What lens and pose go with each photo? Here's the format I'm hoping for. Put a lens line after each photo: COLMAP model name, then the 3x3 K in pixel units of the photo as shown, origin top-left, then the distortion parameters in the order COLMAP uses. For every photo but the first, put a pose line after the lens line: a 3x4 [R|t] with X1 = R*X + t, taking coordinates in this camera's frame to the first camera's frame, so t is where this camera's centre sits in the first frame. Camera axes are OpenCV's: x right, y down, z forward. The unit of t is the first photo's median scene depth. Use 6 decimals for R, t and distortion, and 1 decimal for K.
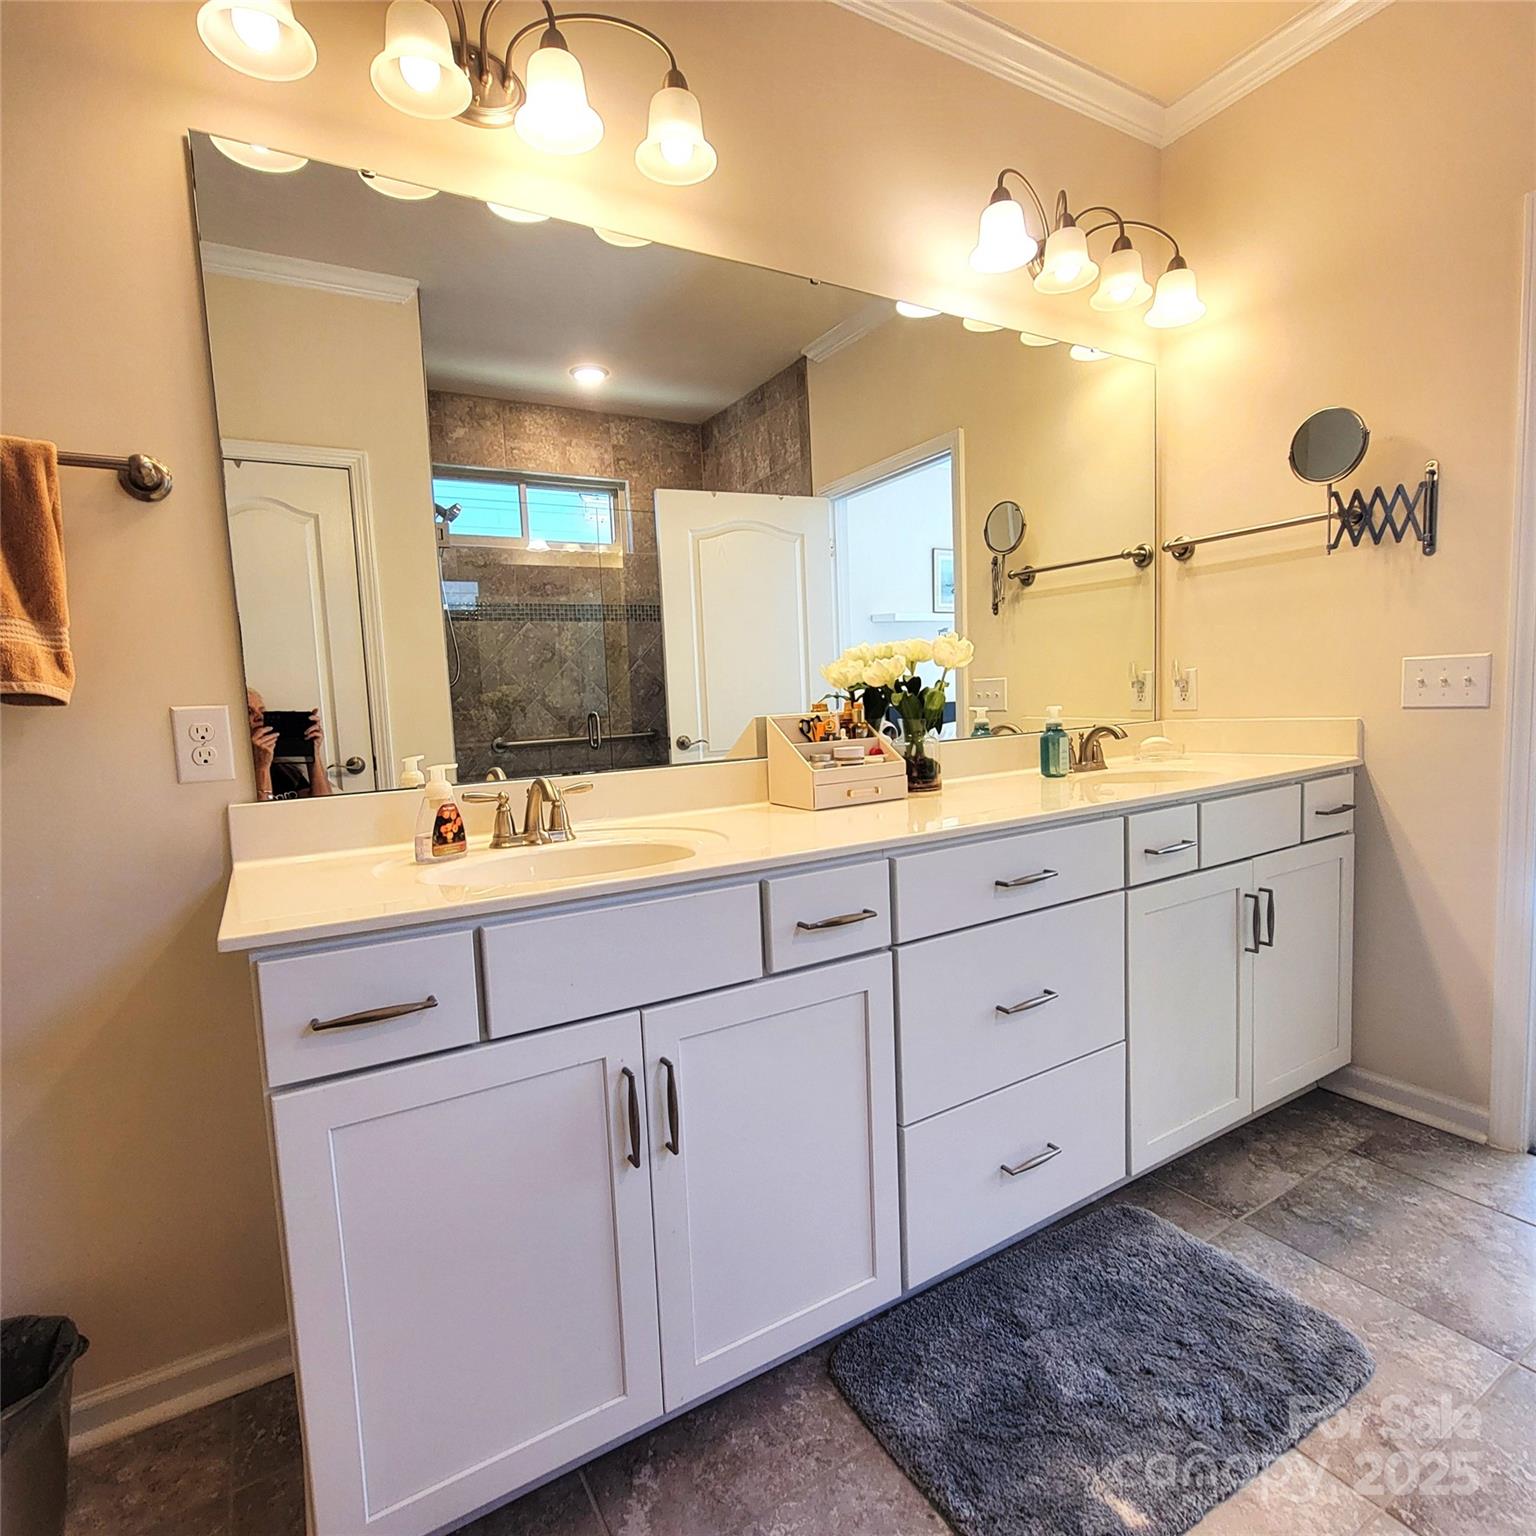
lens RADIAL K [[850.9, 0, 768.0], [0, 850.9, 768.0], [0, 0, 1]] dist [-0.003473, -0.000138]
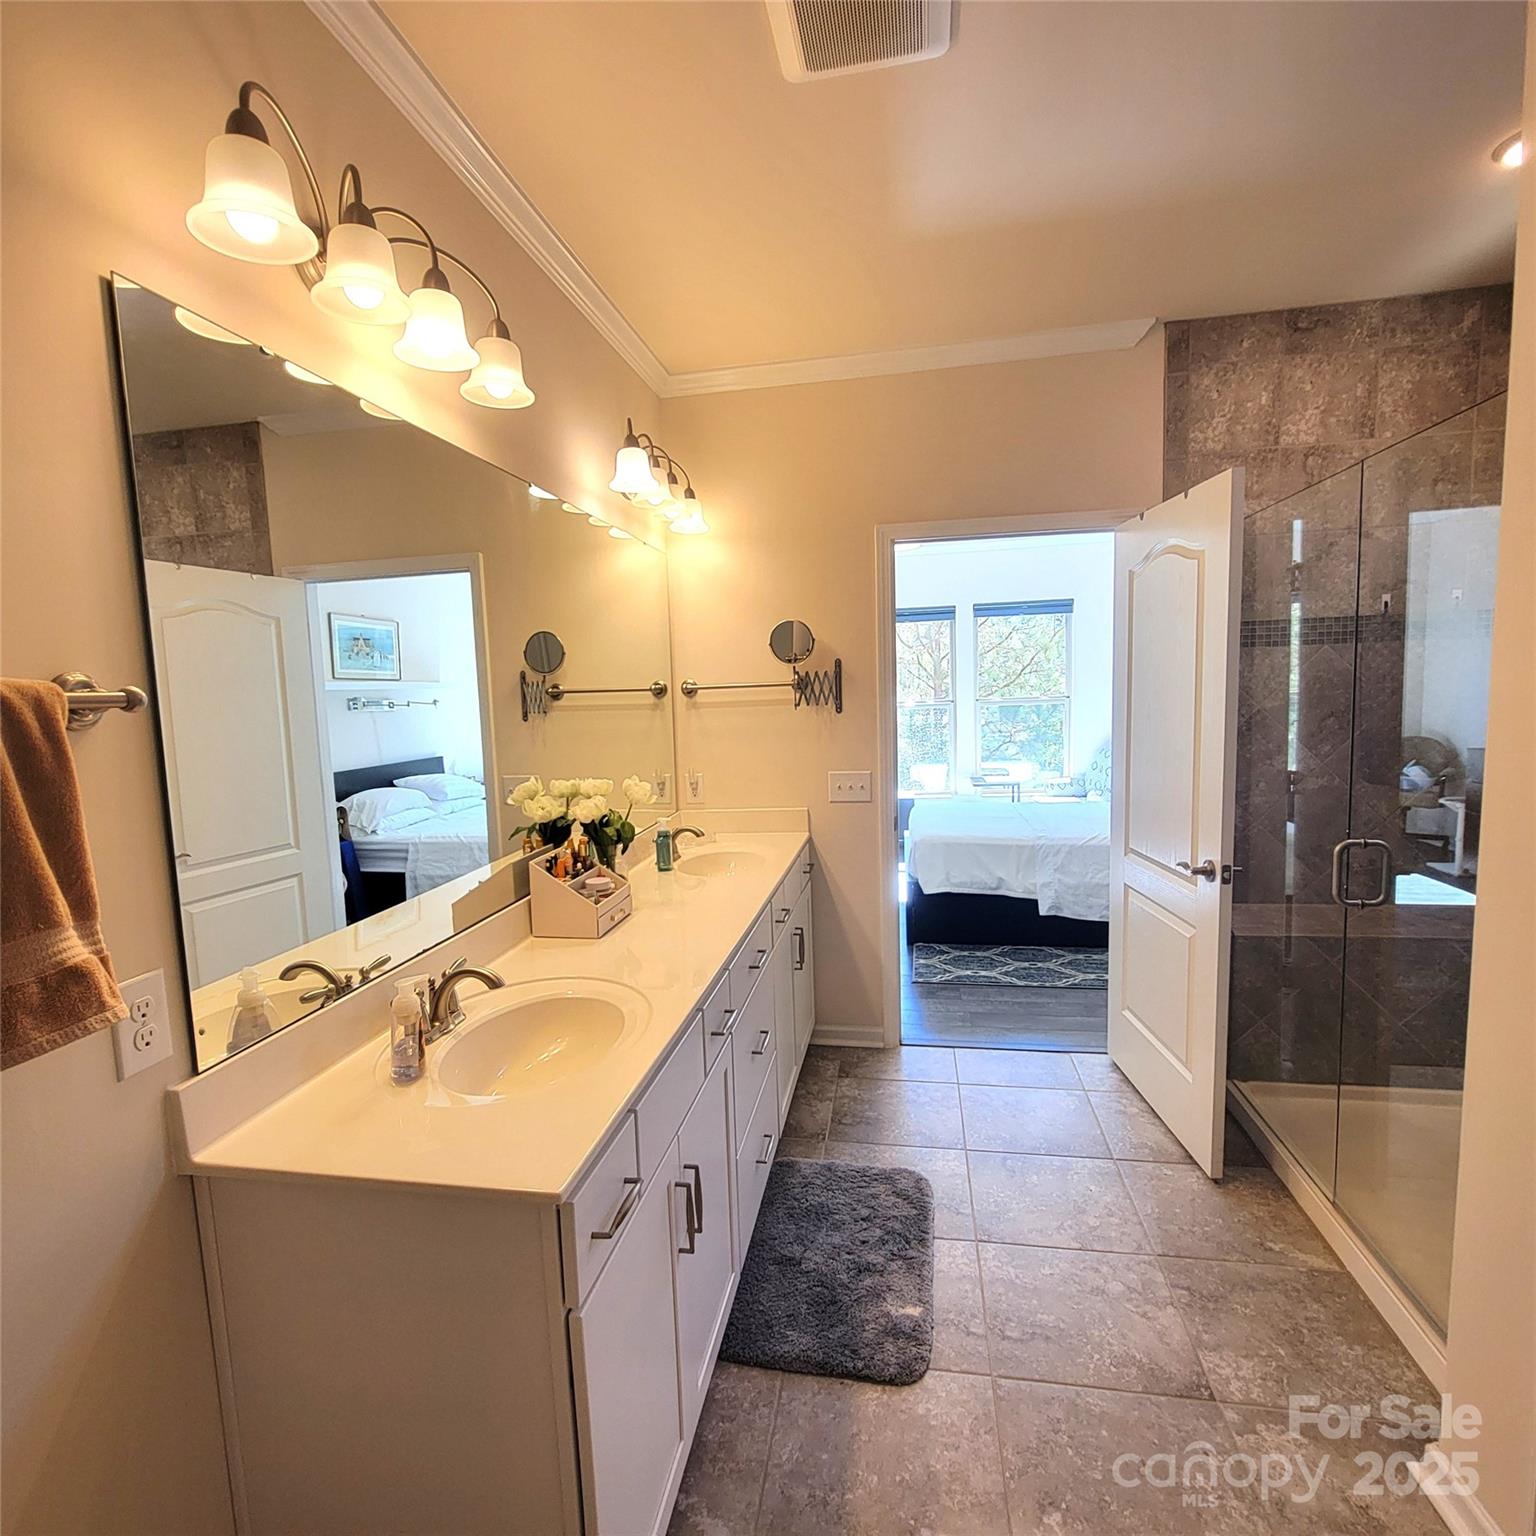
lens RADIAL K [[841.6, 0, 759.0], [0, 841.6, 755.2], [0, 0, 1]] dist [-0.008022, 0.002068]
pose [[0.650901, -0.036929, 0.758264, -0.589682], [0.063294, 0.997979, -0.005728, -0.160342], [-0.756519, 0.051722, 0.651923, 0.022424]]
